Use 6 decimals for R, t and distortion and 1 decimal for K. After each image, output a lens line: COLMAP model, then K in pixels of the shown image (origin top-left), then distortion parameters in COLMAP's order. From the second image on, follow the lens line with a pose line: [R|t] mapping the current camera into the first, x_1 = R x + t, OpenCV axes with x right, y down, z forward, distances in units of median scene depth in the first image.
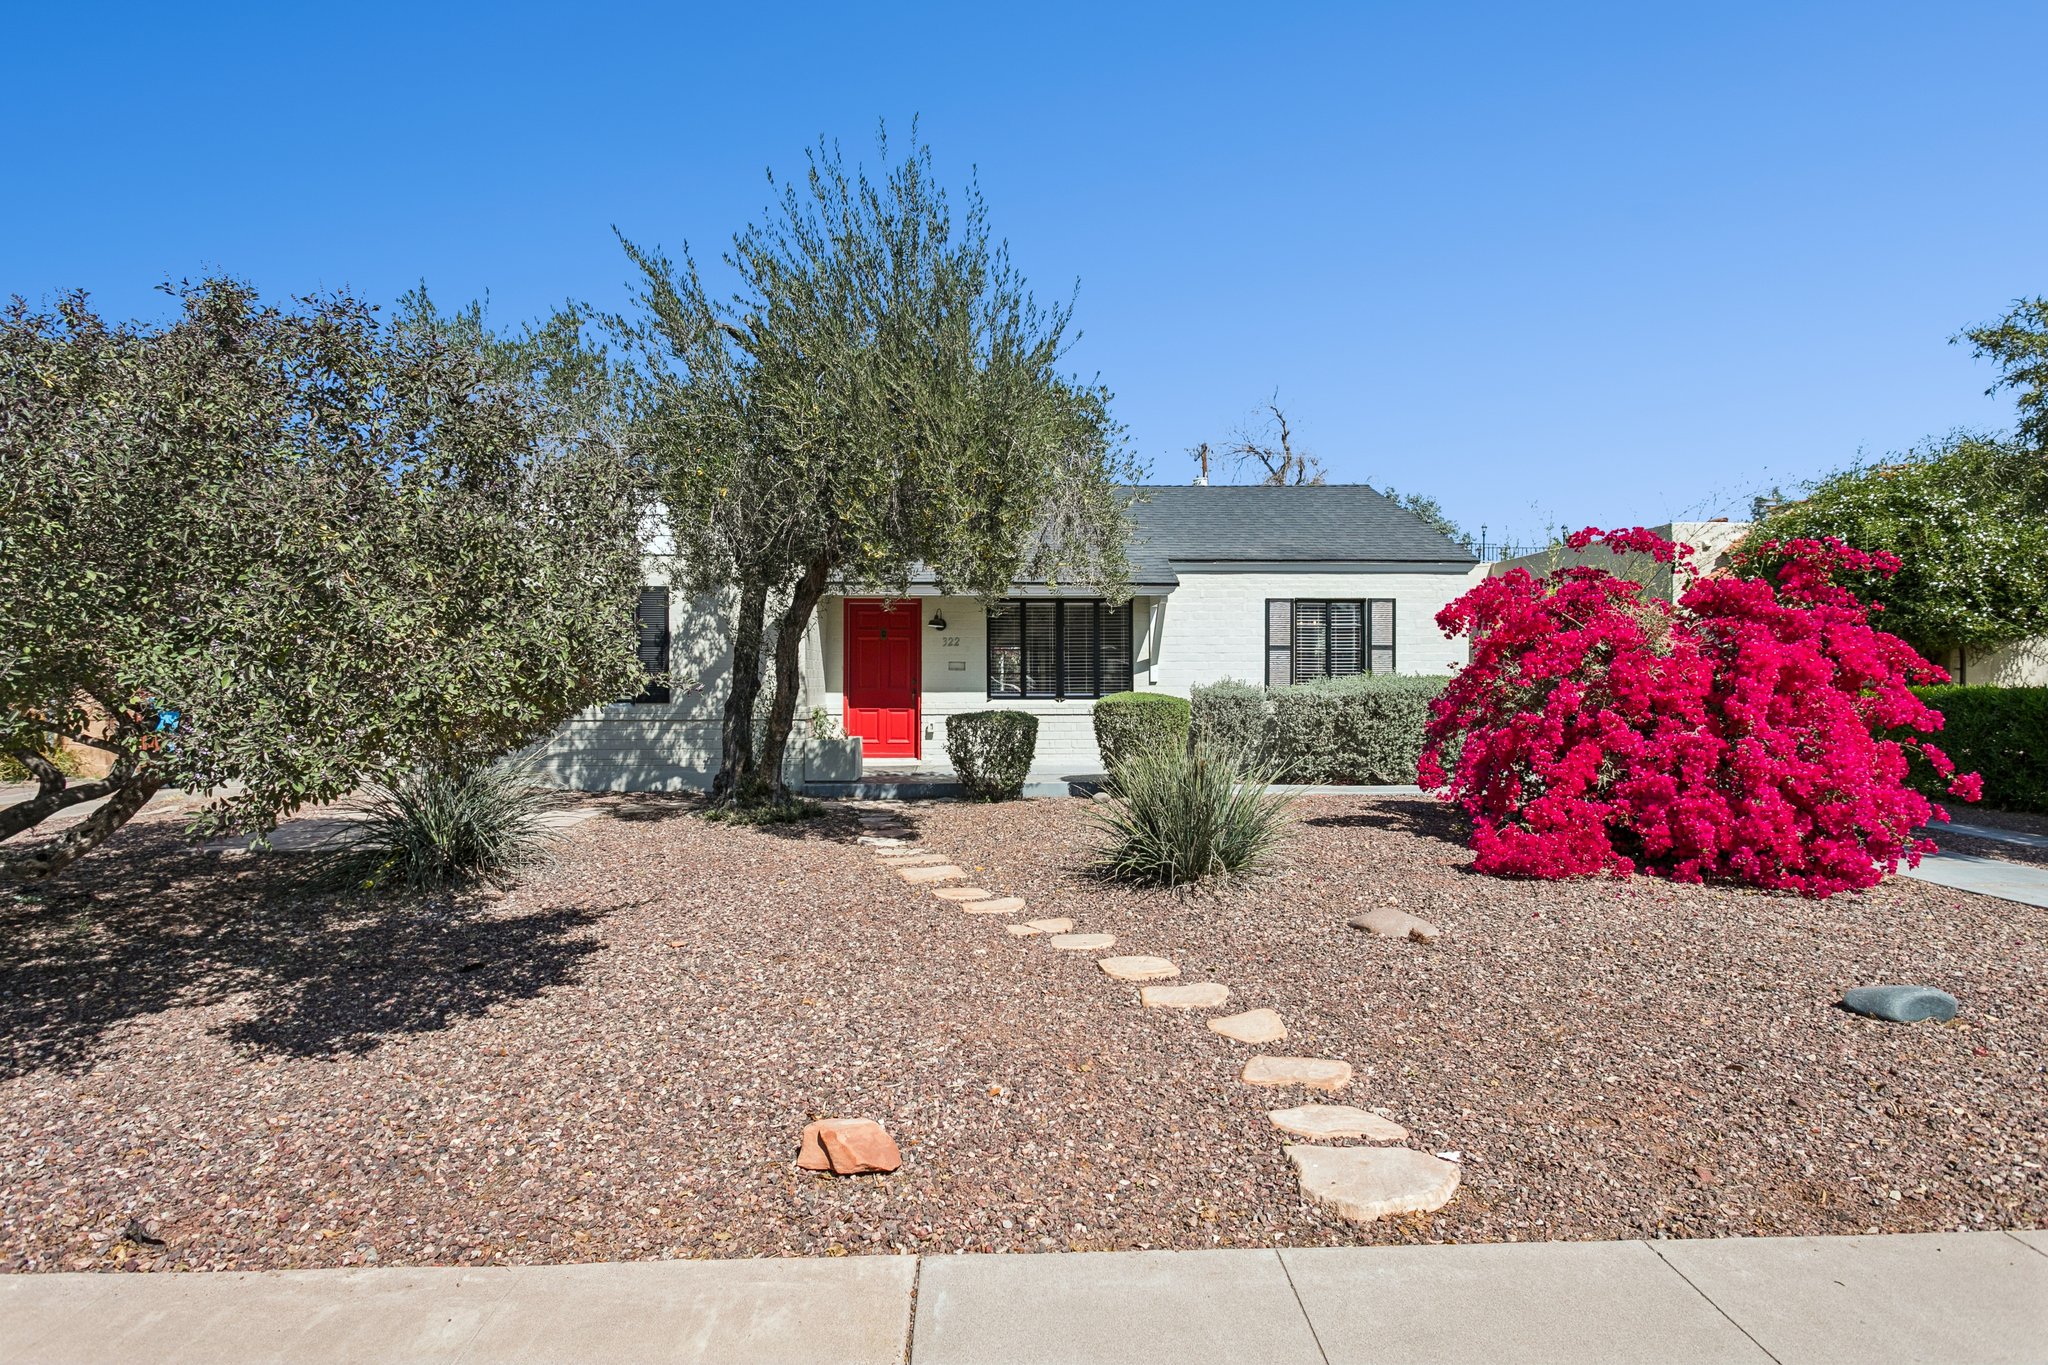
lens RADIAL K [[1085.7, 0, 1020.3], [0, 1085.7, 680.5], [0, 0, 1]] dist [-0.001853, -0.000072]
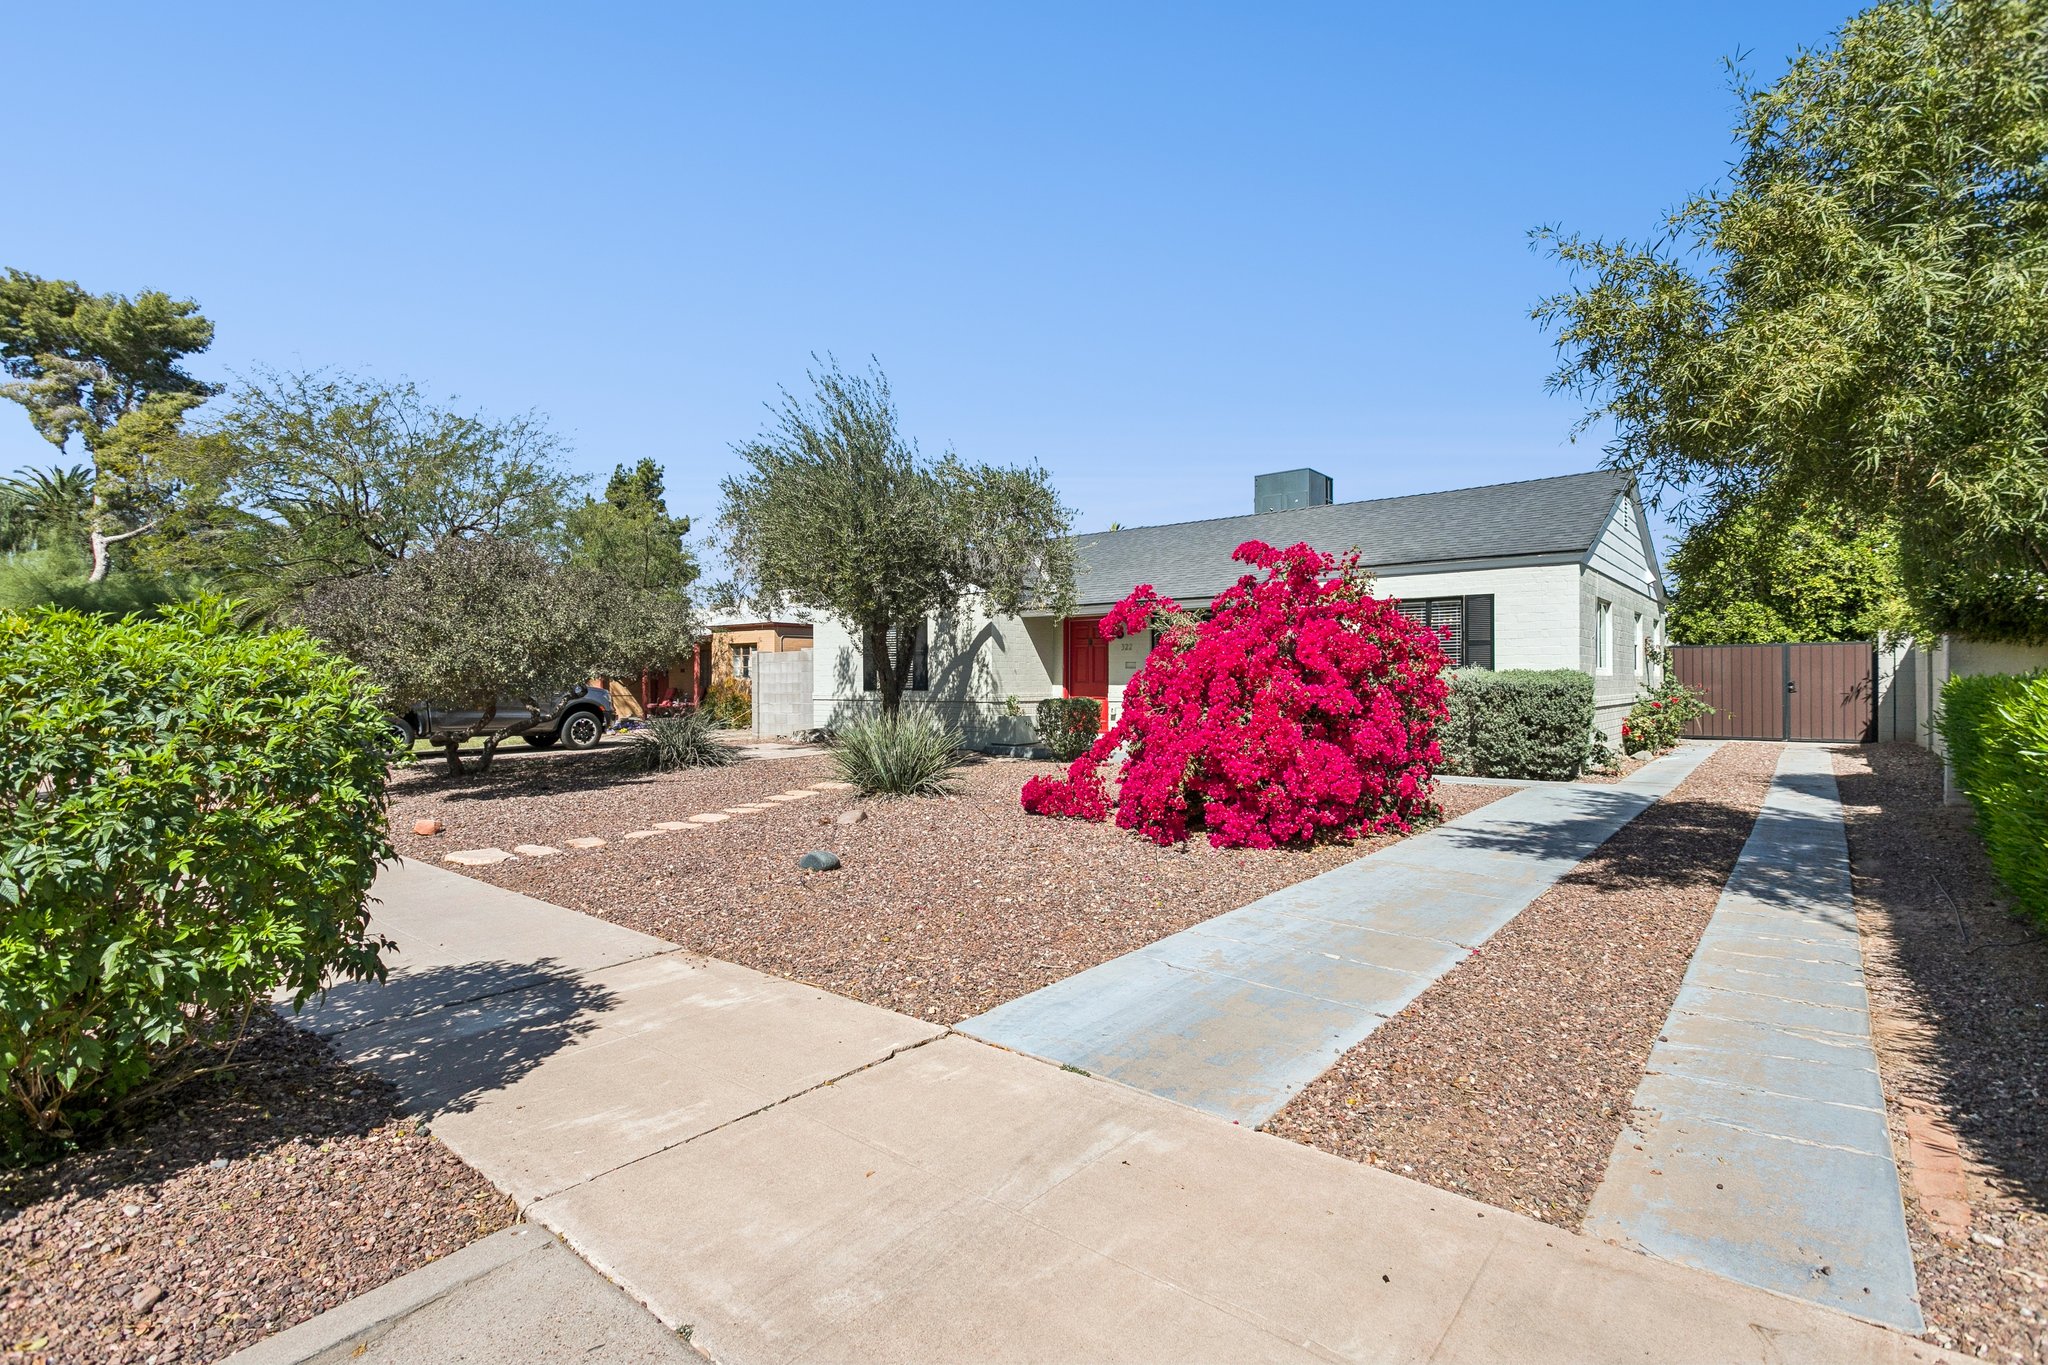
lens RADIAL K [[960.9, 0, 1020.4], [0, 960.9, 678.7], [0, 0, 1]] dist [-0.002416, 0.000747]
pose [[0.757340, -0.001744, -0.653018, 0.694667], [0.000766, 0.999998, -0.001782, 0.006105], [0.653020, 0.000850, 0.757340, 0.025788]]
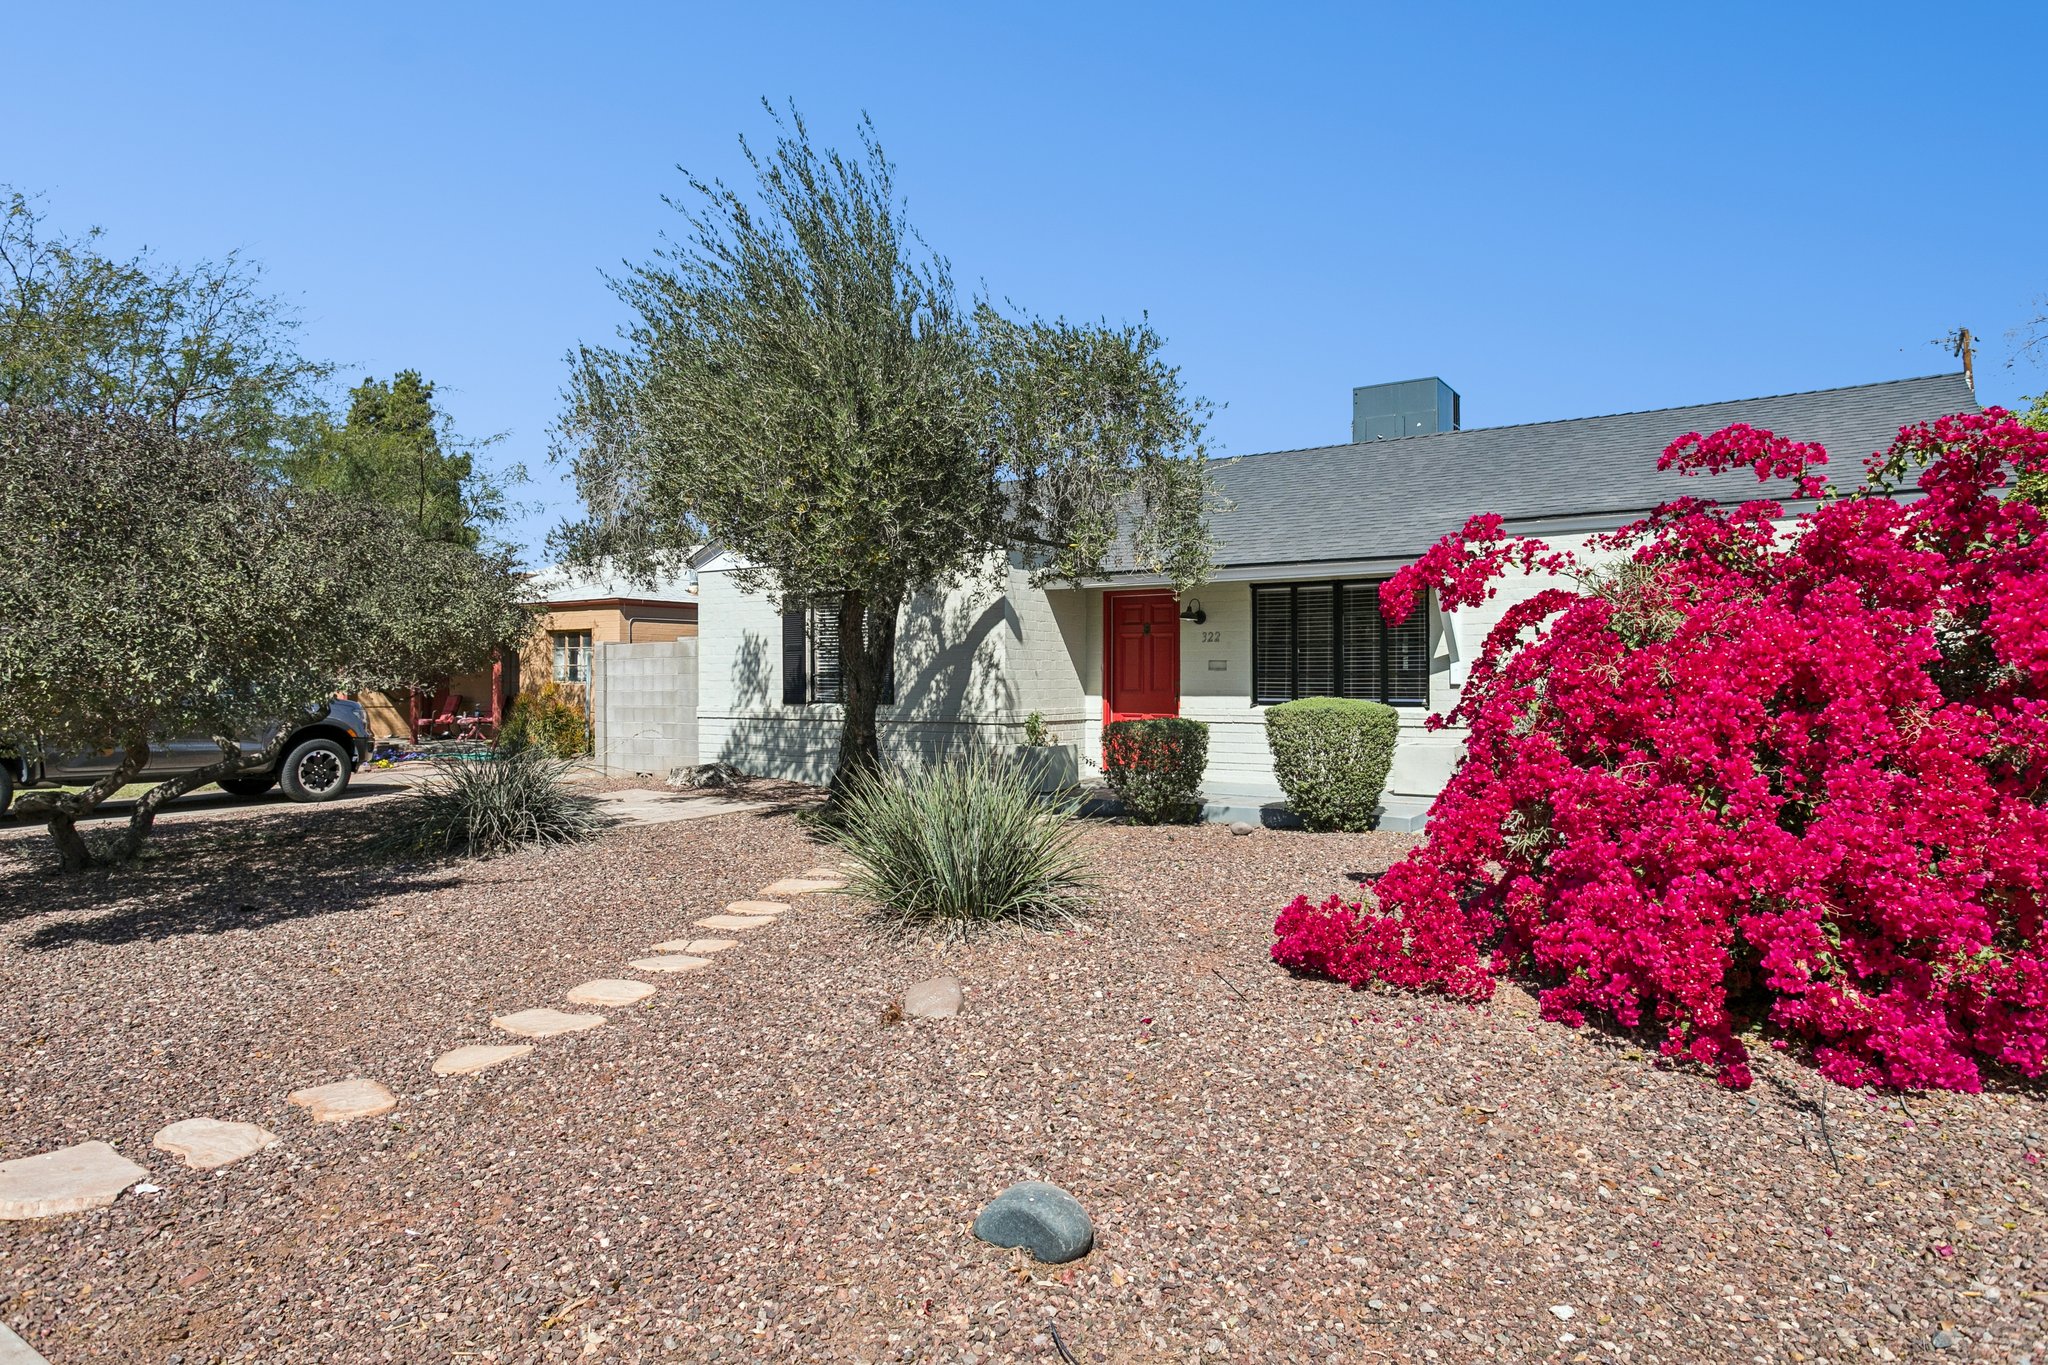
lens RADIAL K [[1221.8, 0, 1025.1], [0, 1221.8, 683.4], [0, 0, 1]] dist [0.001240, 0.000106]
pose [[0.818930, 0.001591, -0.573891, 0.422773], [-0.000286, 0.999997, 0.002364, -0.001527], [0.573893, -0.001771, 0.818928, 0.145477]]
